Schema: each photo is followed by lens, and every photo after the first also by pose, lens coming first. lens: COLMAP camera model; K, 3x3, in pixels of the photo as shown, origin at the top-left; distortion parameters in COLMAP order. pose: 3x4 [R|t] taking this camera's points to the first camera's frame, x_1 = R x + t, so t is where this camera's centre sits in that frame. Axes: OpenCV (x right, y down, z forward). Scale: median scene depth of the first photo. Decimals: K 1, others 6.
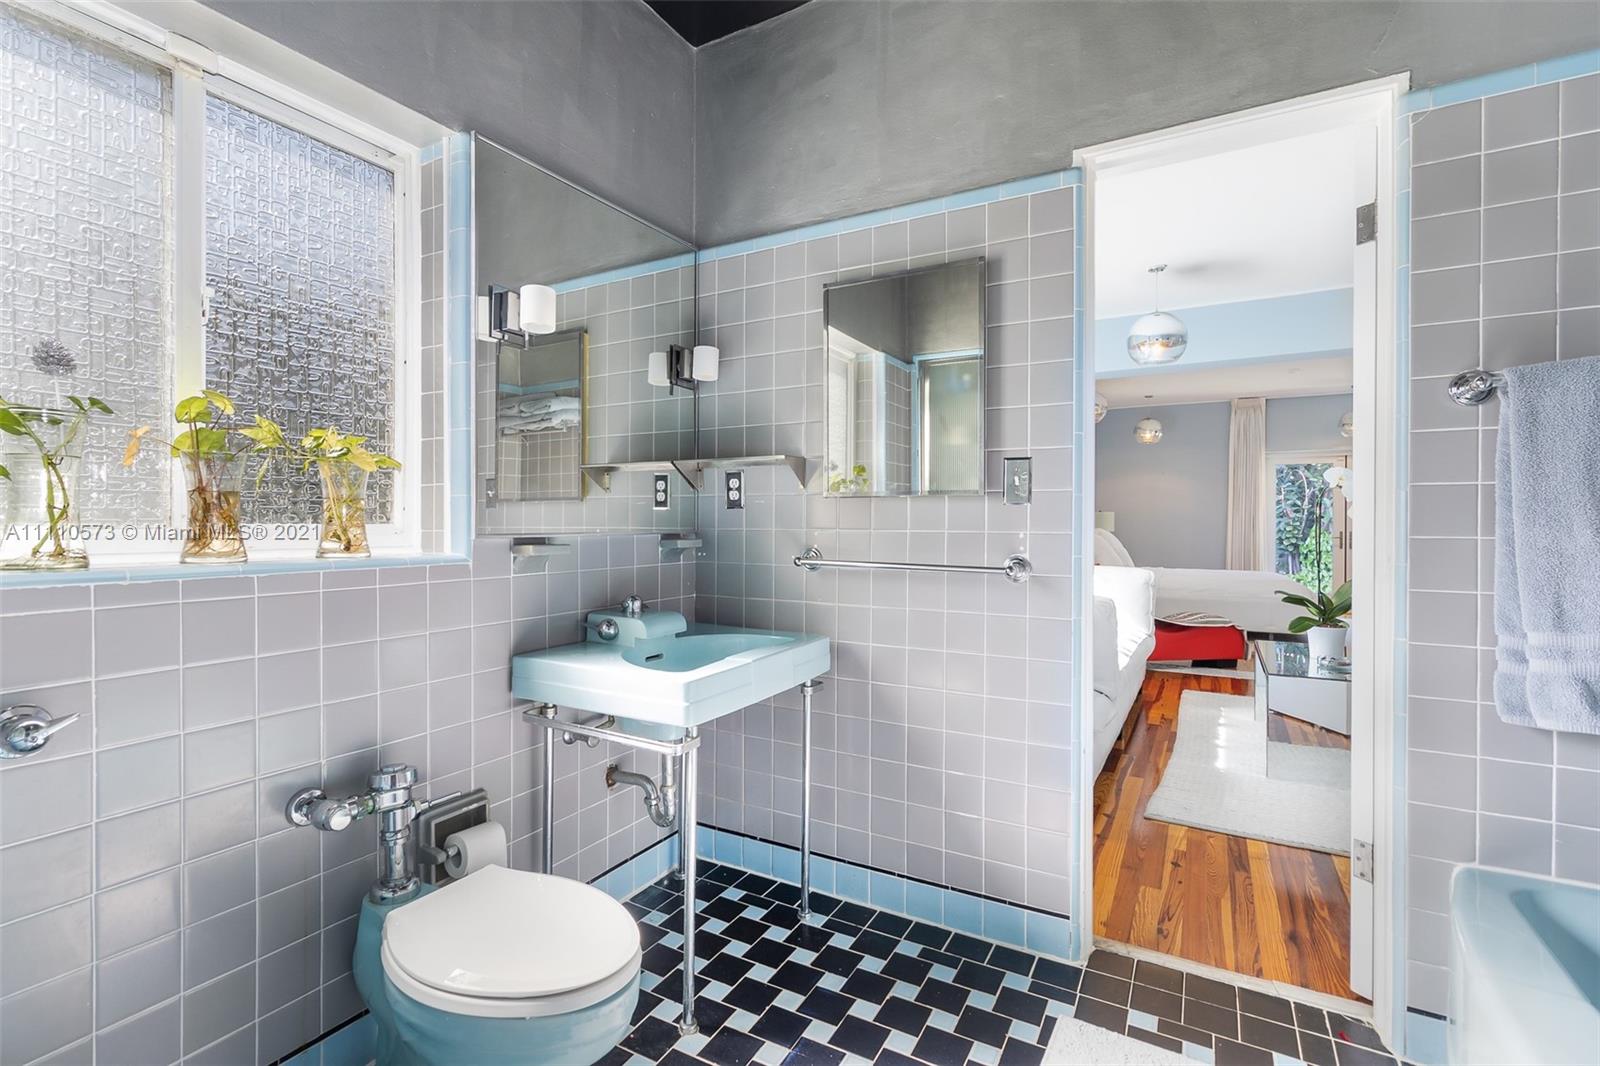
lens RADIAL K [[725.5, 0, 814.2], [0, 725.5, 530.6], [0, 0, 1]] dist [-0.001435, -0.000029]
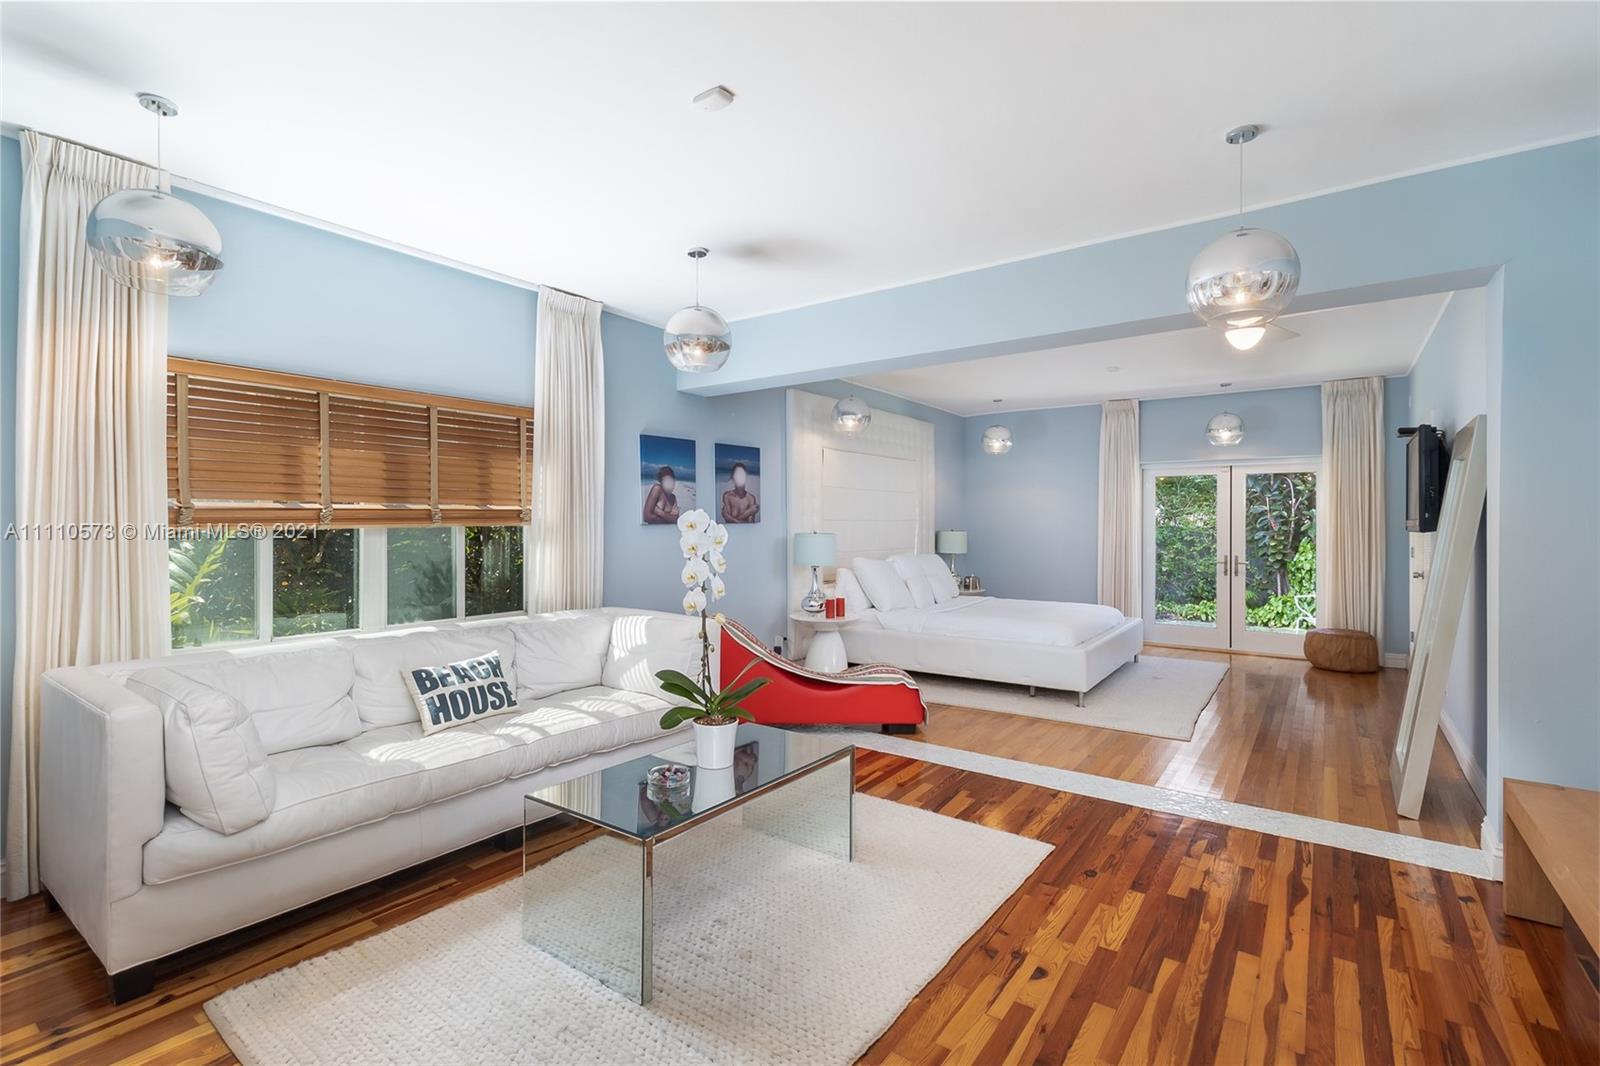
lens RADIAL K [[725.5, 0, 814.2], [0, 725.5, 530.6], [0, 0, 1]] dist [-0.001435, -0.000029]
pose [[0.993924, 0.000003, -0.110066, 0.334860], [-0.000535, 0.999988, -0.004801, -0.023350], [0.110065, 0.004831, 0.993913, 0.103743]]
